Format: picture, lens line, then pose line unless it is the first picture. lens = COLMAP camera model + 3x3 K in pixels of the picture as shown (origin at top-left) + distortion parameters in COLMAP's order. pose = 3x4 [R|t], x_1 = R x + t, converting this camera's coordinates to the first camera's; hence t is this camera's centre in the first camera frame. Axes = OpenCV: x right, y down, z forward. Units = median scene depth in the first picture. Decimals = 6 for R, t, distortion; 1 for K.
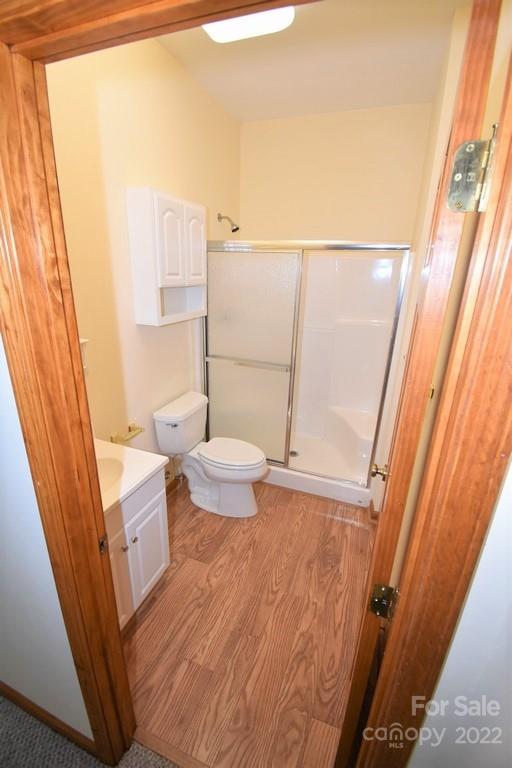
lens RADIAL K [[340.0, 0, 255.3], [0, 340.0, 387.2], [0, 0, 1]] dist [-0.019516, -0.003494]
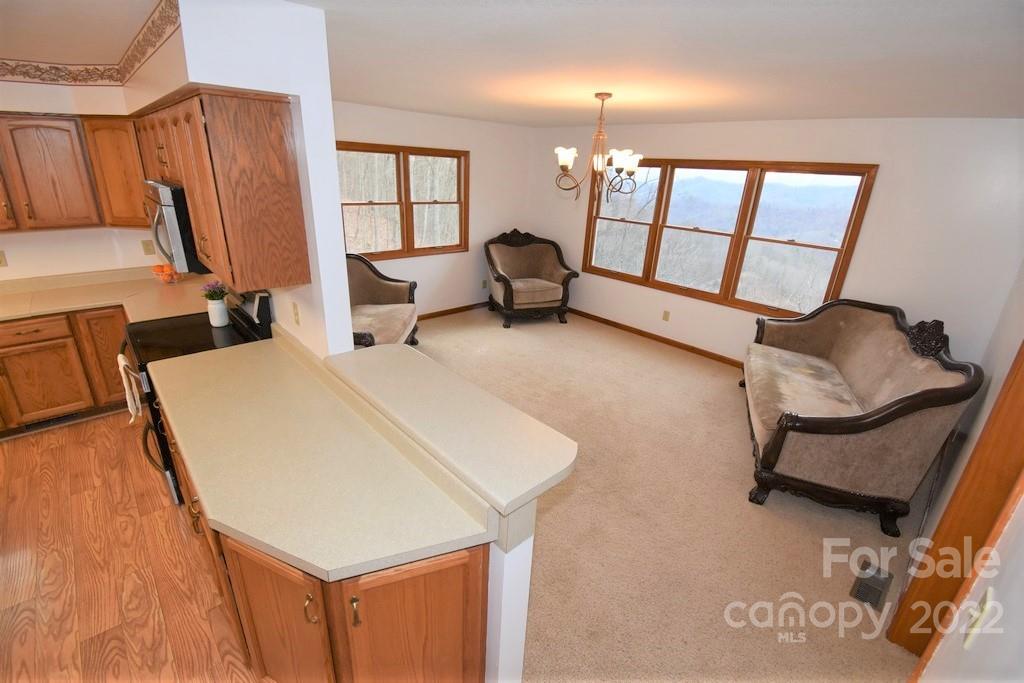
lens RADIAL K [[453.3, 0, 518.8], [0, 453.3, 343.3], [0, 0, 1]] dist [-0.019516, -0.003494]
pose [[-0.435577, 0.269038, -0.859006, 0.431316], [-0.354499, 0.825901, 0.438426, -0.600100], [0.827407, 0.495485, -0.264370, 1.471052]]
